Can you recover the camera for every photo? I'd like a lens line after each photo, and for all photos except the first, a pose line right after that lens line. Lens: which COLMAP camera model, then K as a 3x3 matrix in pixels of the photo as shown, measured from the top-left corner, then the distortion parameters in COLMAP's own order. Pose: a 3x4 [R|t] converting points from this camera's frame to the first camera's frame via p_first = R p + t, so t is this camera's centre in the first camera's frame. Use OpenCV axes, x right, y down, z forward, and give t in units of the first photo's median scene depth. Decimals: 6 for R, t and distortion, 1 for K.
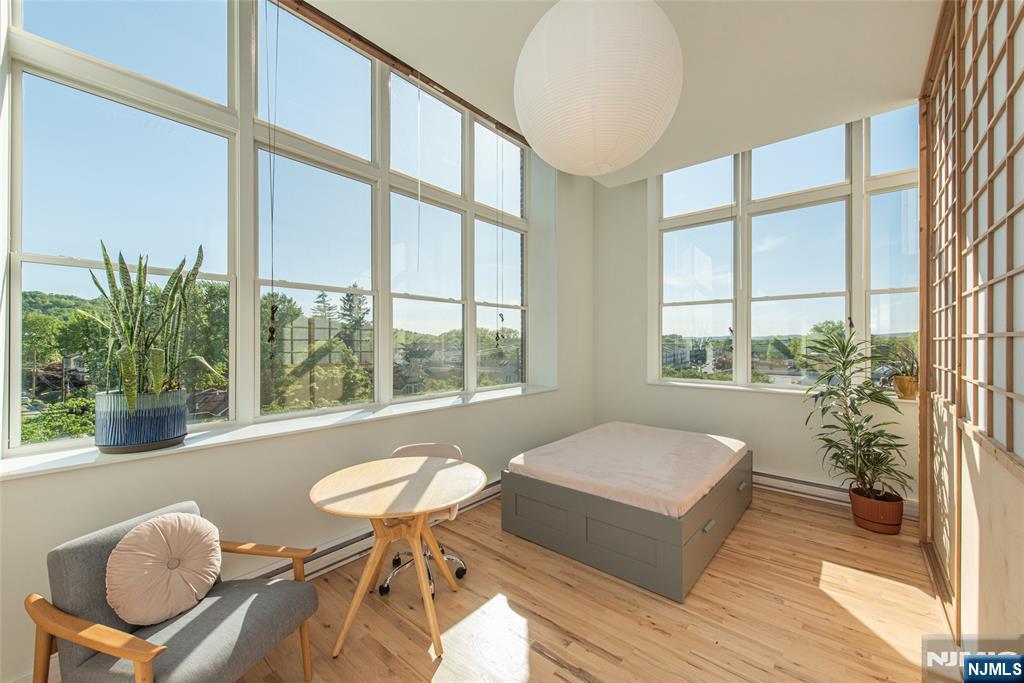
lens RADIAL K [[413.1, 0, 527.1], [0, 413.1, 340.8], [0, 0, 1]] dist [-0.000585, -0.000291]
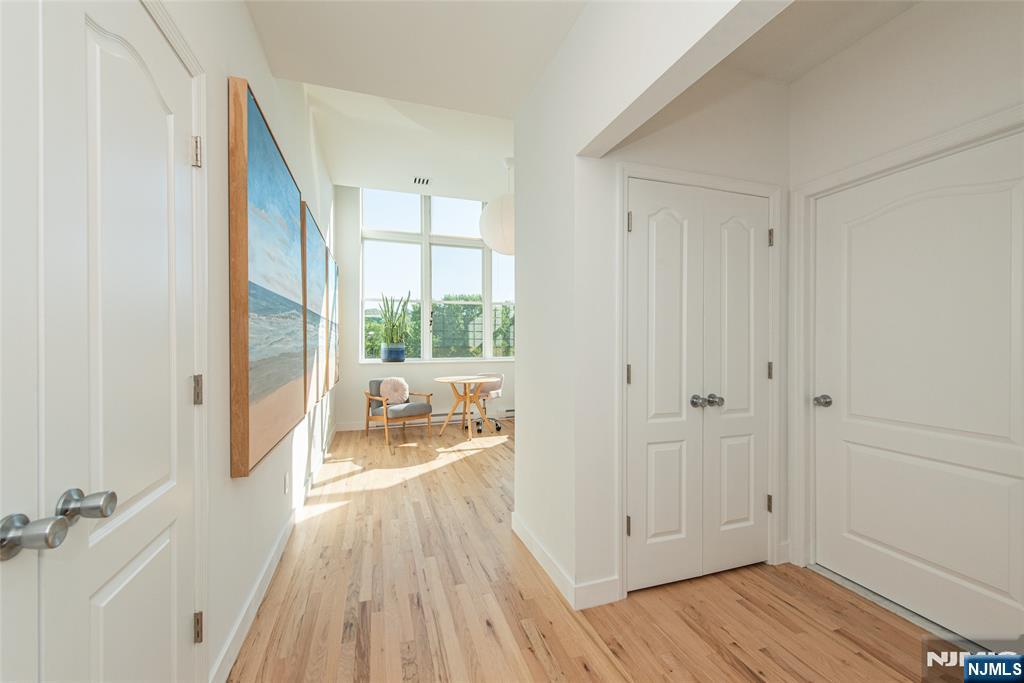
lens RADIAL K [[414.9, 0, 512.0], [0, 414.9, 341.5], [0, 0, 1]] dist [-0.000683, -0.000196]
pose [[0.854685, 0.000919, -0.519145, 1.297062], [-0.001869, 0.999997, -0.001307, 0.117721], [0.519143, 0.002087, 0.854685, -1.055679]]
